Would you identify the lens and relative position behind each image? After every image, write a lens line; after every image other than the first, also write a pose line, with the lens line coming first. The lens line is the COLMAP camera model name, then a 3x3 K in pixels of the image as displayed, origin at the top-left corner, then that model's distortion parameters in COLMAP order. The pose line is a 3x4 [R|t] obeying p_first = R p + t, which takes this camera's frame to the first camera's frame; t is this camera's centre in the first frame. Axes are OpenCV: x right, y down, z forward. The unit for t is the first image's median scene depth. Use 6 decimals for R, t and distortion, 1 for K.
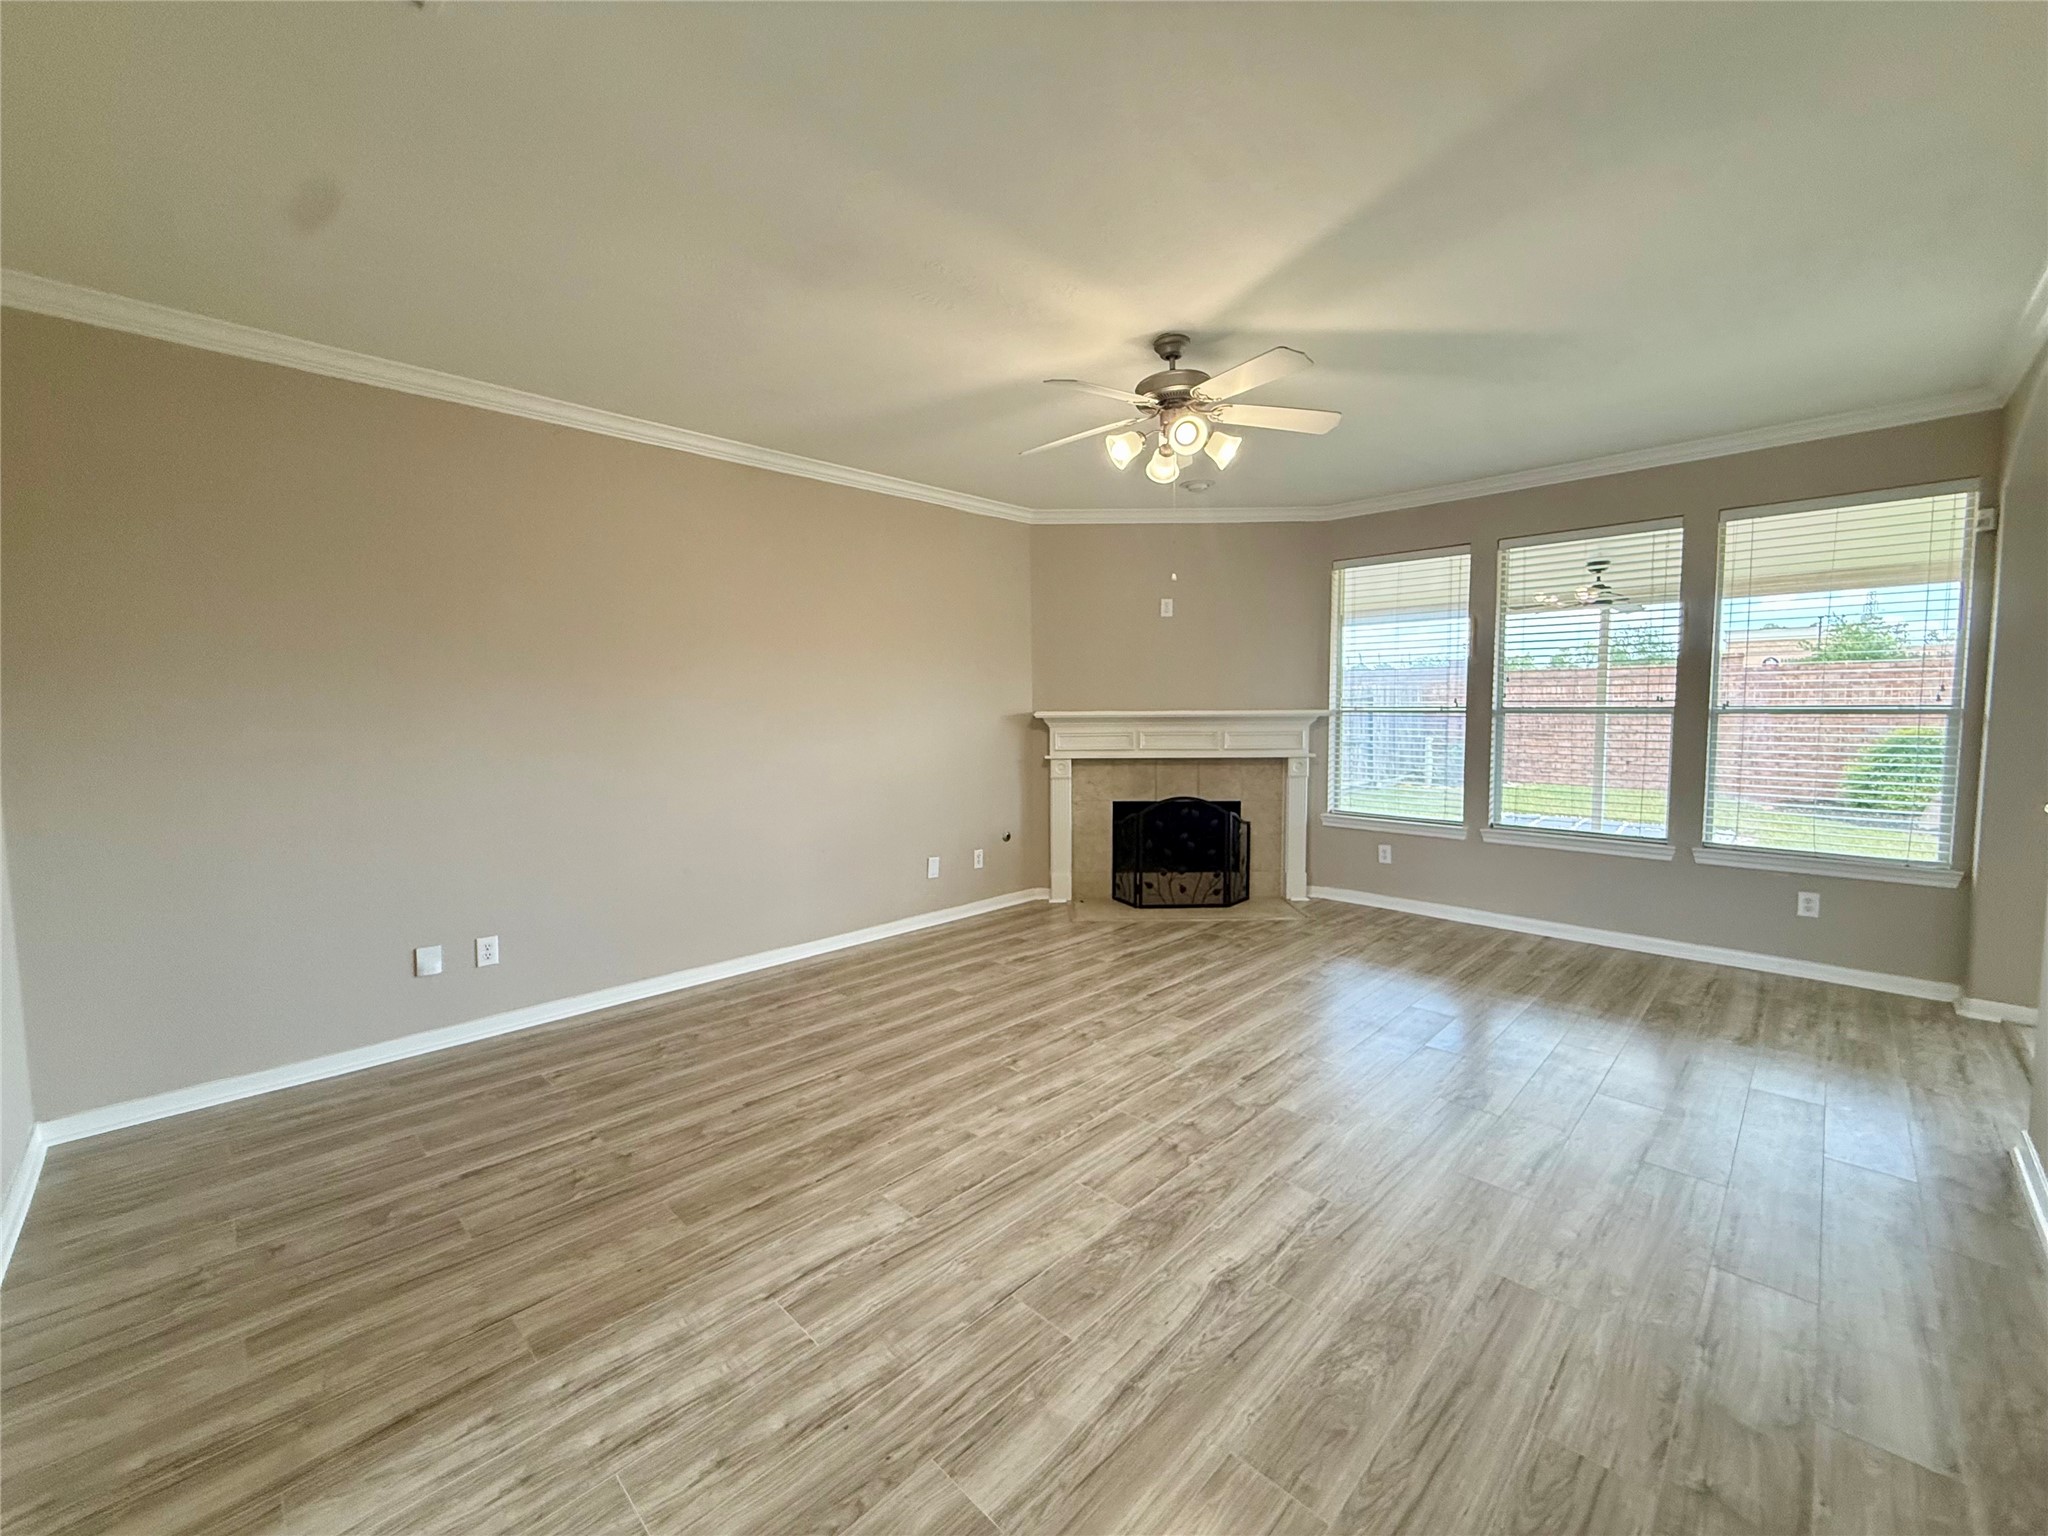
lens RADIAL K [[820.4, 0, 1017.4], [0, 820.4, 766.5], [0, 0, 1]] dist [-0.000042, -0.000012]
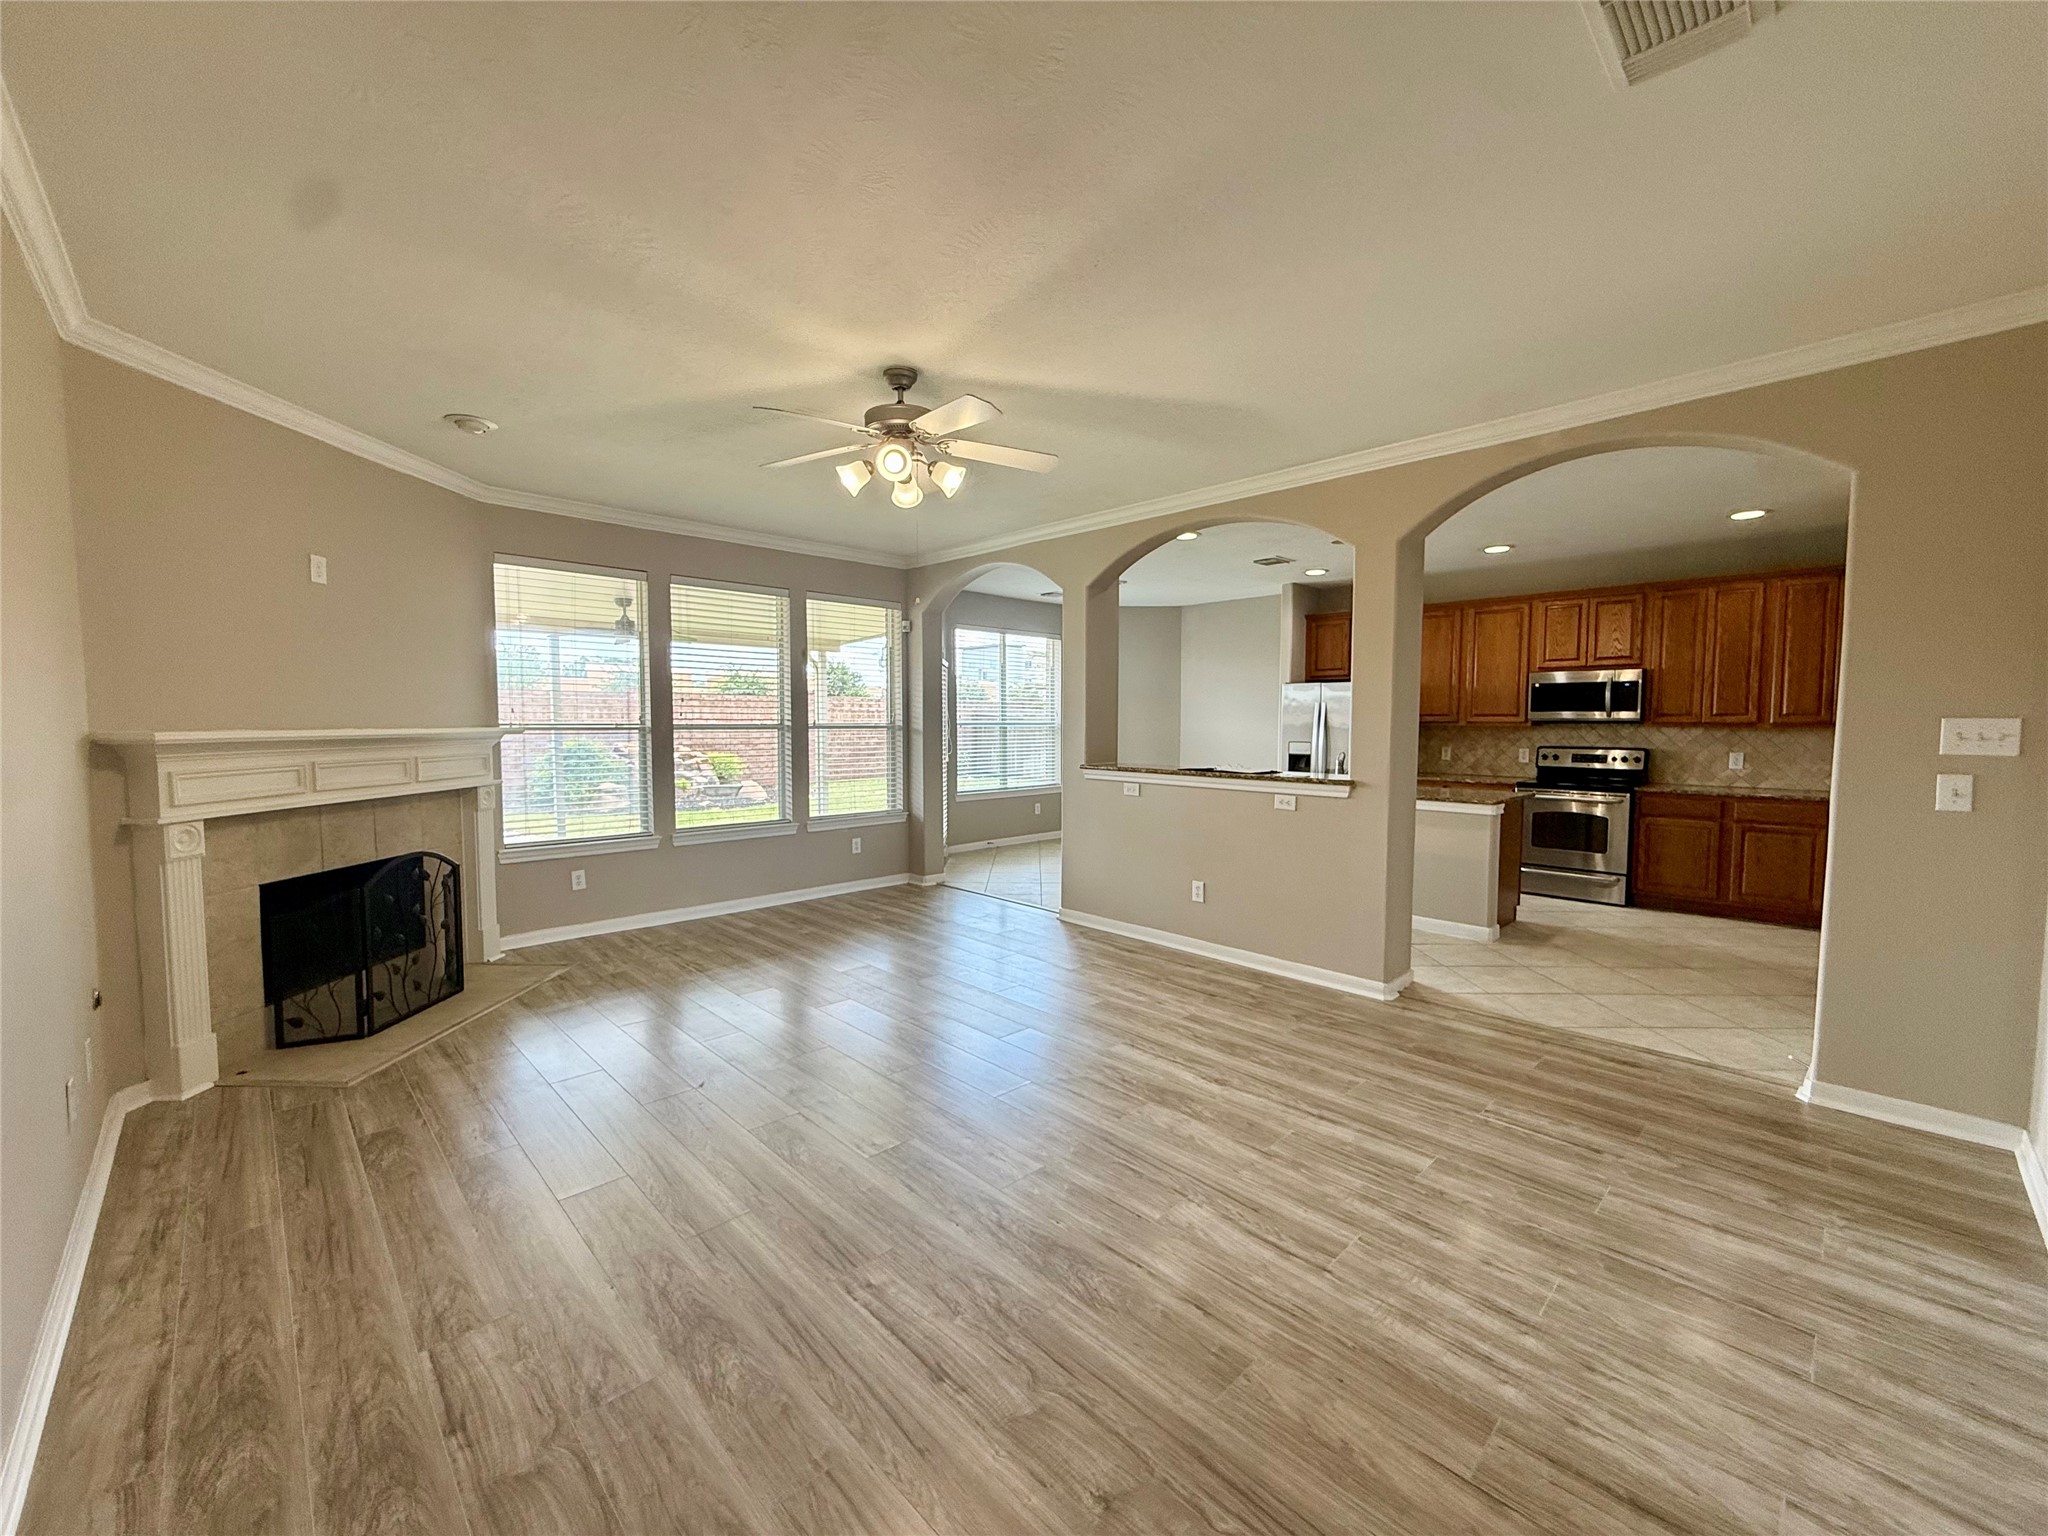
lens RADIAL K [[817.9, 0, 1016.4], [0, 817.9, 765.2], [0, 0, 1]] dist [-0.001236, 0.000097]
pose [[0.020467, -0.048326, 0.998622, -0.687268], [0.071400, 0.996351, 0.046753, -0.047369], [-0.997238, 0.070344, 0.023843, 0.679371]]
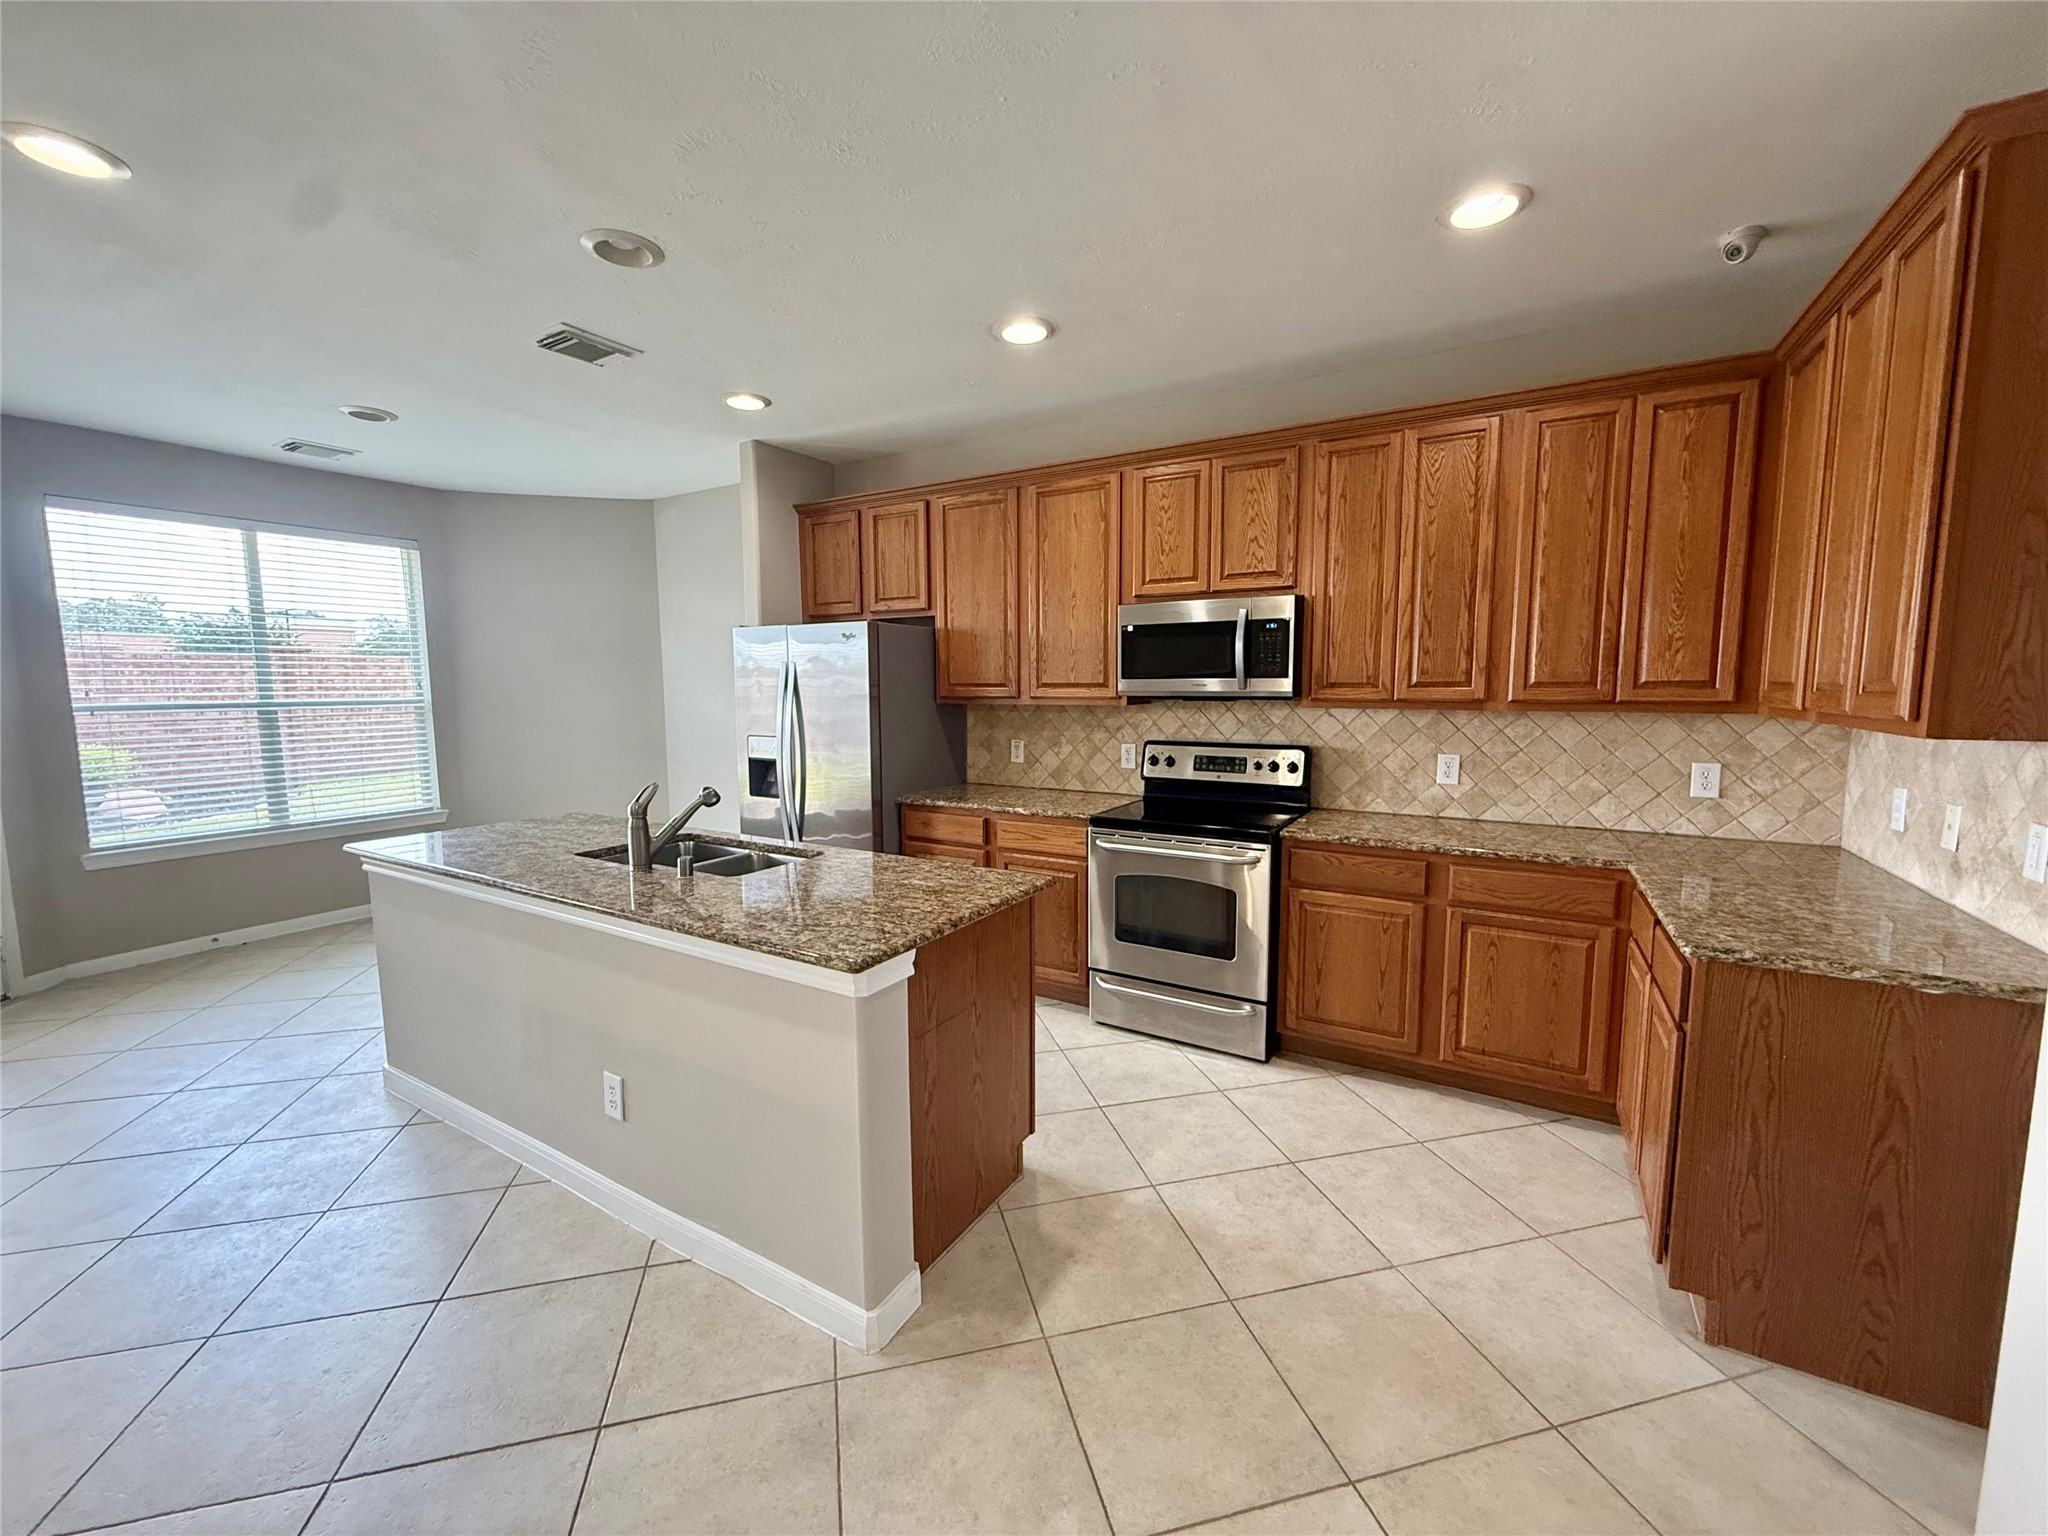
lens RADIAL K [[819.2, 0, 1017.9], [0, 819.2, 765.8], [0, 0, 1]] dist [-0.000831, 0.000154]
pose [[-0.238645, -0.091963, 0.966743, 0.214615], [0.078352, 0.990437, 0.113558, -0.017925], [-0.967941, 0.102846, -0.229157, -0.052806]]
